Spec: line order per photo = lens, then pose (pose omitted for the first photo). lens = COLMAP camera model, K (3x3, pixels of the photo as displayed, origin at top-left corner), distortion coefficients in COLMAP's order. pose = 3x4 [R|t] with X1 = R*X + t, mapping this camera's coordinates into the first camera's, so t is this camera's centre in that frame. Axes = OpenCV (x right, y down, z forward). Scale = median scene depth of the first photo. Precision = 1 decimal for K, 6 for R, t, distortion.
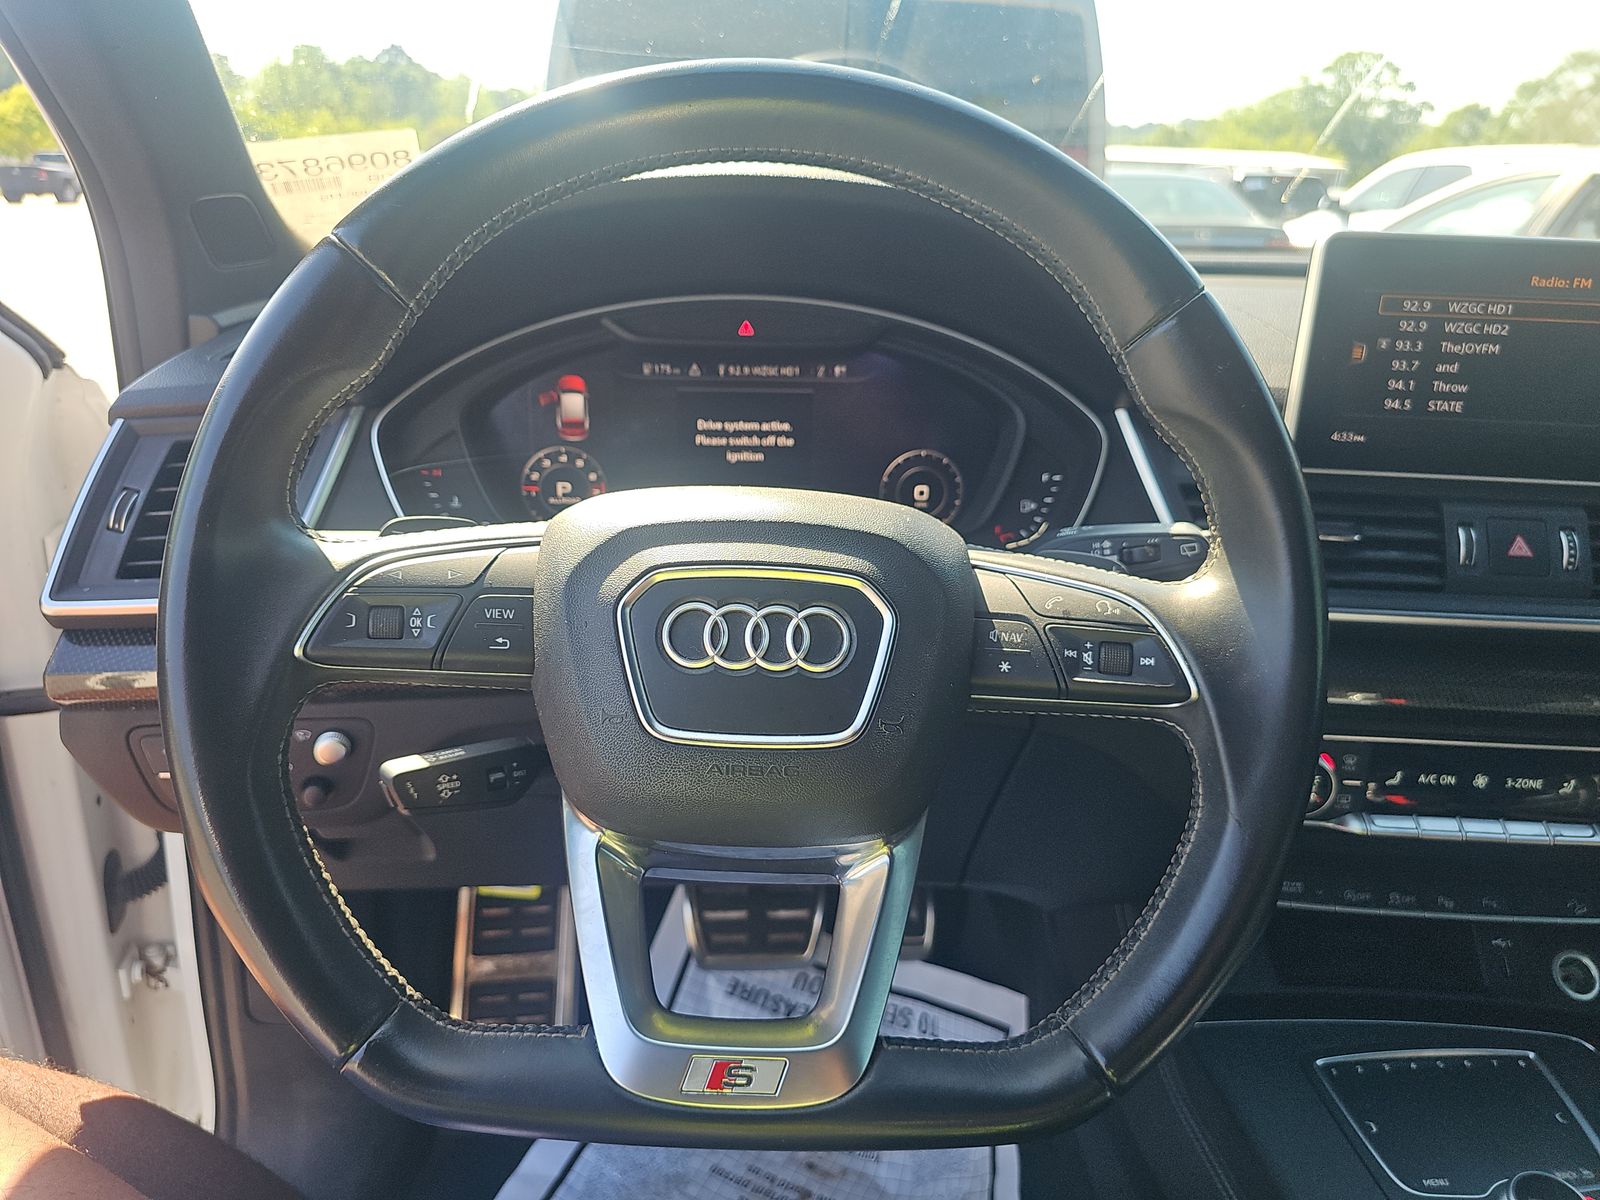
lens RADIAL K [[1060.6, 0, 799.4], [0, 1060.6, 599.5], [0, 0, 1]] dist [-0.004399, -0.011096]
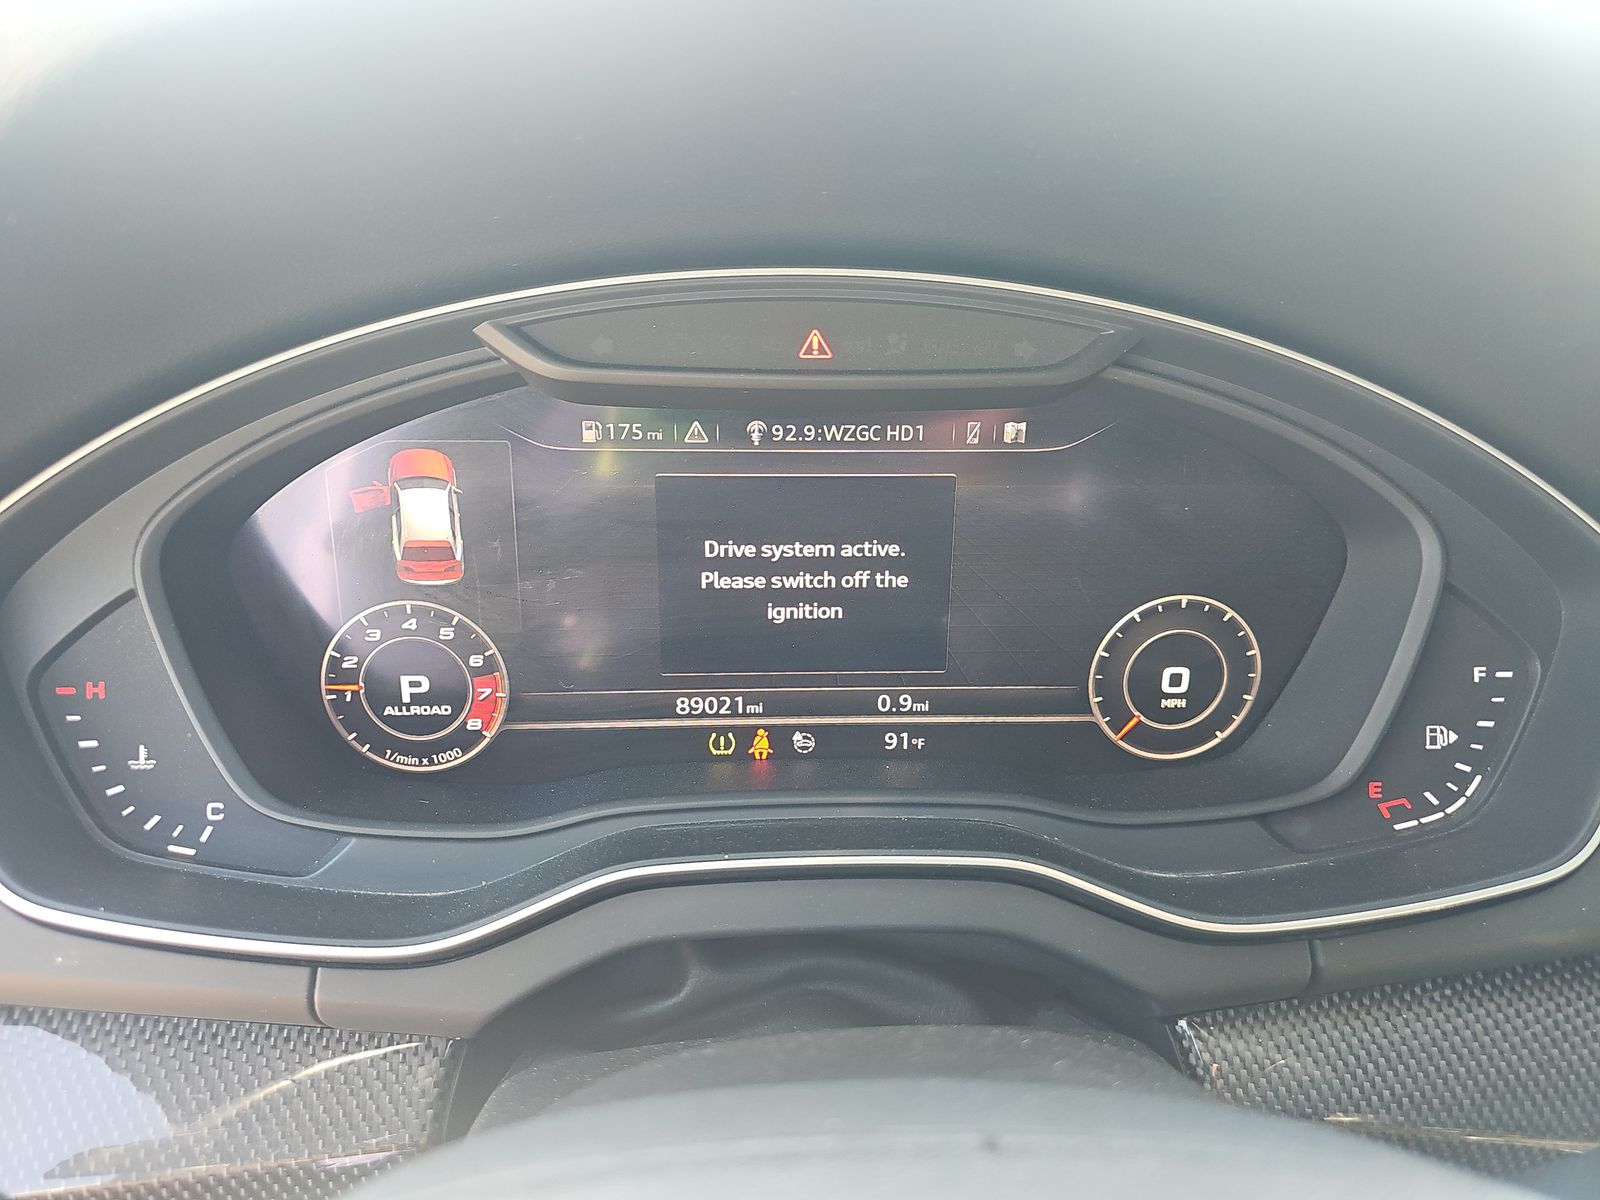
lens RADIAL K [[1060.6, 0, 811.6], [0, 1060.6, 559.0], [0, 0, 1]] dist [-0.004399, -0.011096]
pose [[0.999863, -0.007744, 0.014640, -0.056505], [0.007395, 0.999691, 0.023726, -0.173637], [-0.014819, -0.023614, 0.999611, 0.548589]]
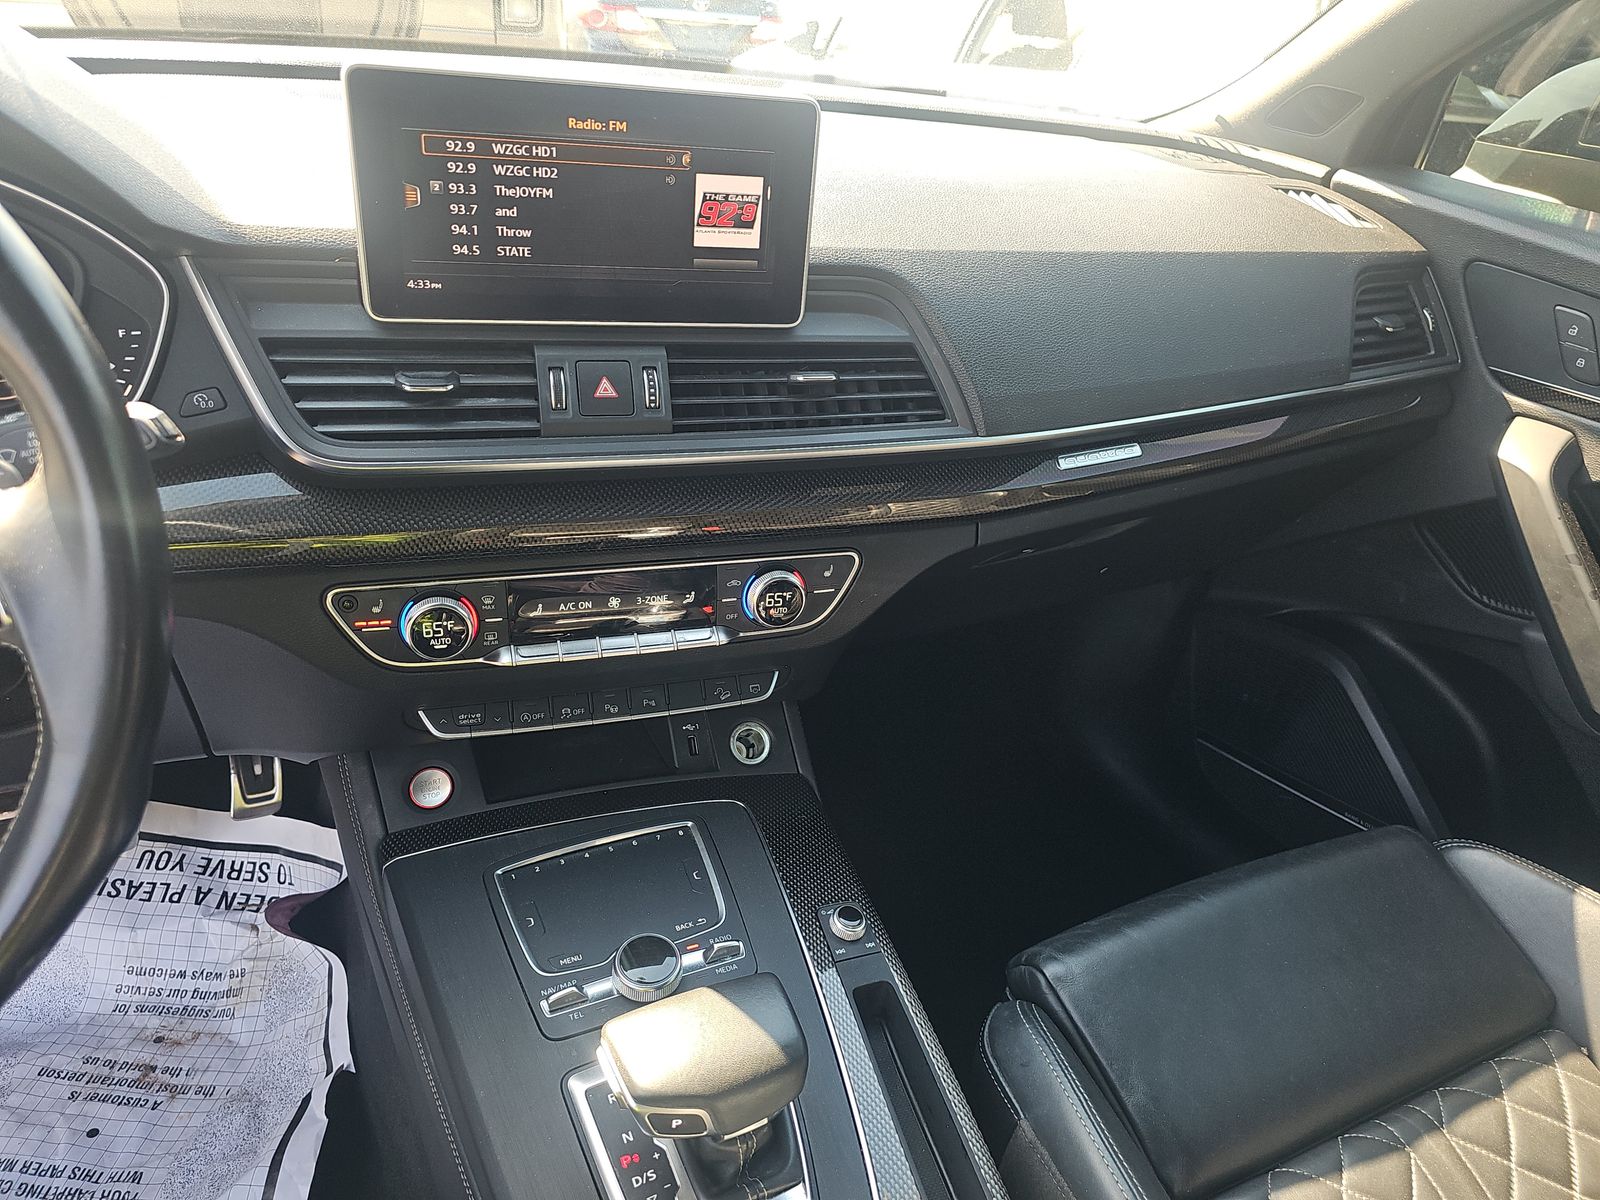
lens RADIAL K [[1060.6, 0, 801.9], [0, 1060.6, 604.9], [0, 0, 1]] dist [-0.004399, -0.011096]
pose [[0.917864, -0.135608, 0.373009, 0.389615], [0.057949, 0.975537, 0.212062, -0.046269], [-0.392641, -0.173029, 0.903268, -0.069686]]
